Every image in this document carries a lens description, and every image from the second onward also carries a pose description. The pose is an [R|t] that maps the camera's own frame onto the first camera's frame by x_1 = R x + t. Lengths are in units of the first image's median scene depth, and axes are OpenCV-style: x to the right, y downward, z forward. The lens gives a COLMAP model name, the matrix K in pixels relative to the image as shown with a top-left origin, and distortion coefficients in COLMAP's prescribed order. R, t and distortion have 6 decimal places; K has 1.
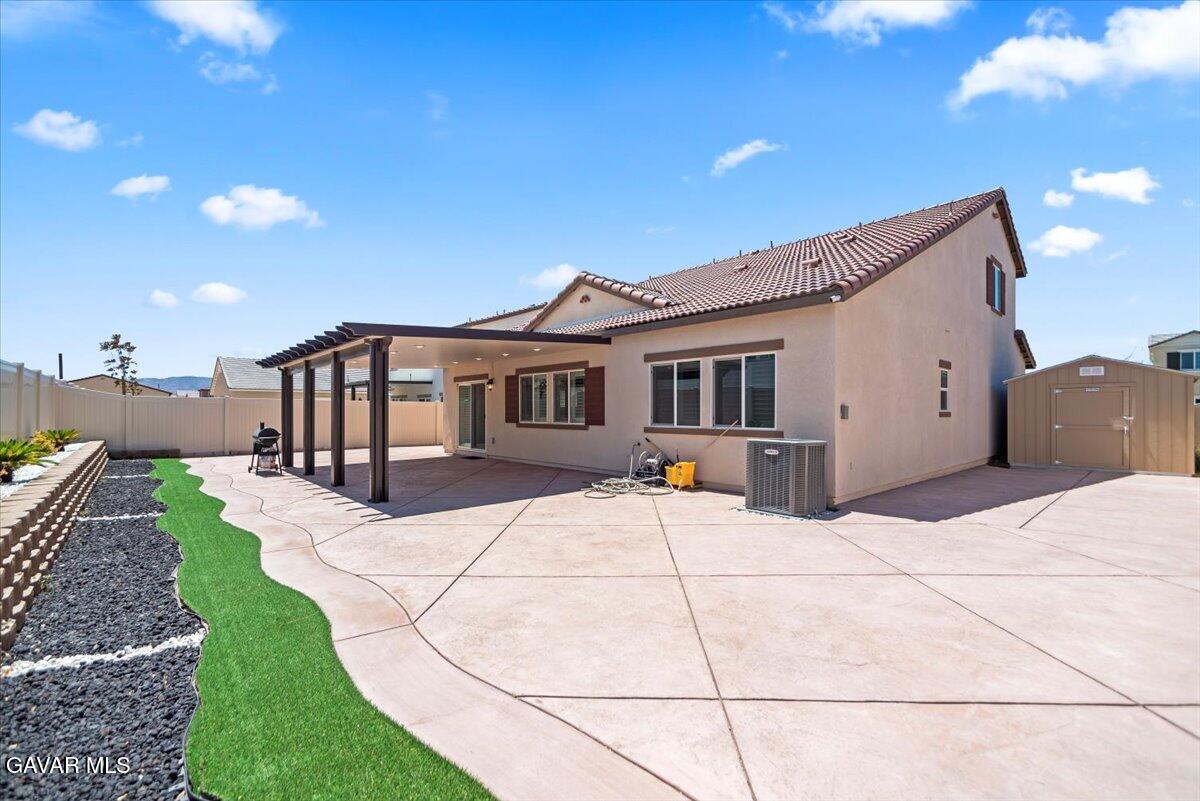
lens RADIAL K [[512.9, 0, 592.4], [0, 512.9, 407.6], [0, 0, 1]] dist [0.000080, 0.000112]
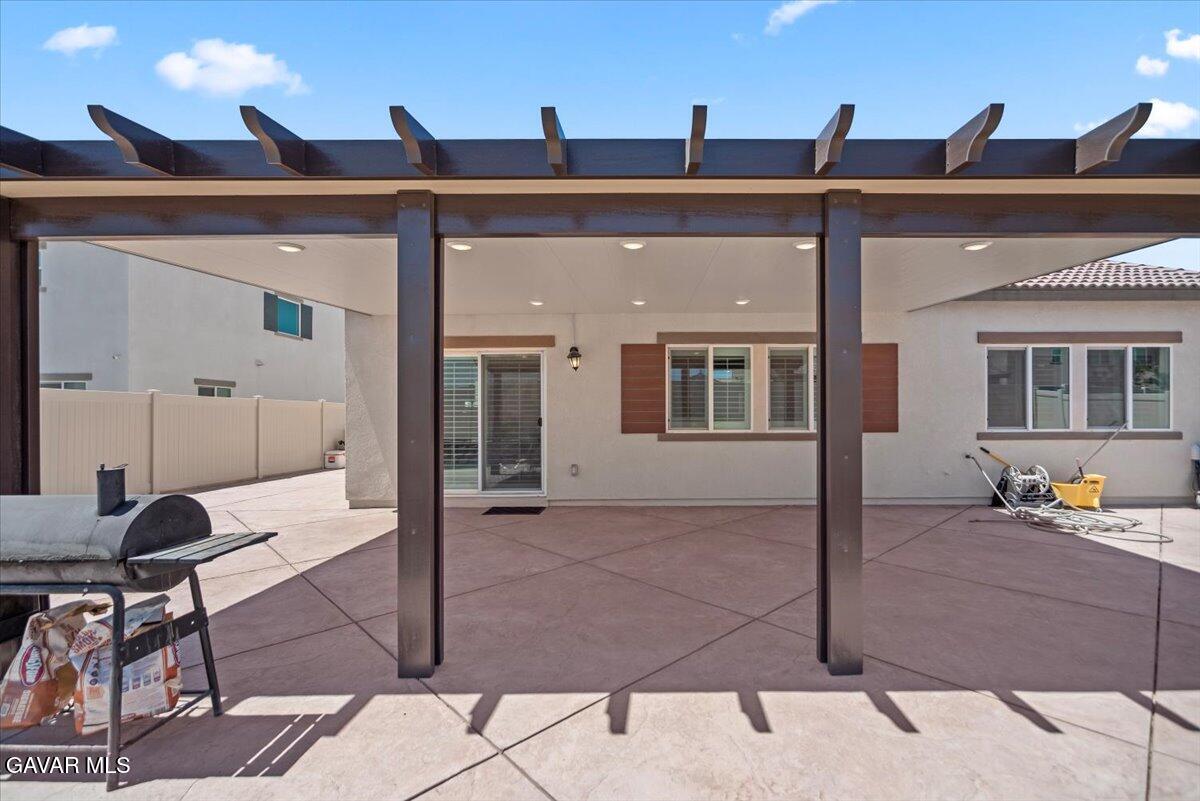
lens RADIAL K [[512.9, 0, 592.4], [0, 512.9, 407.6], [0, 0, 1]] dist [0.000080, 0.000112]
pose [[0.658568, 0.001076, 0.752520, -0.708464], [-0.002818, 0.999995, 0.001036, 0.003265], [-0.752516, -0.002803, 0.658568, 0.824716]]
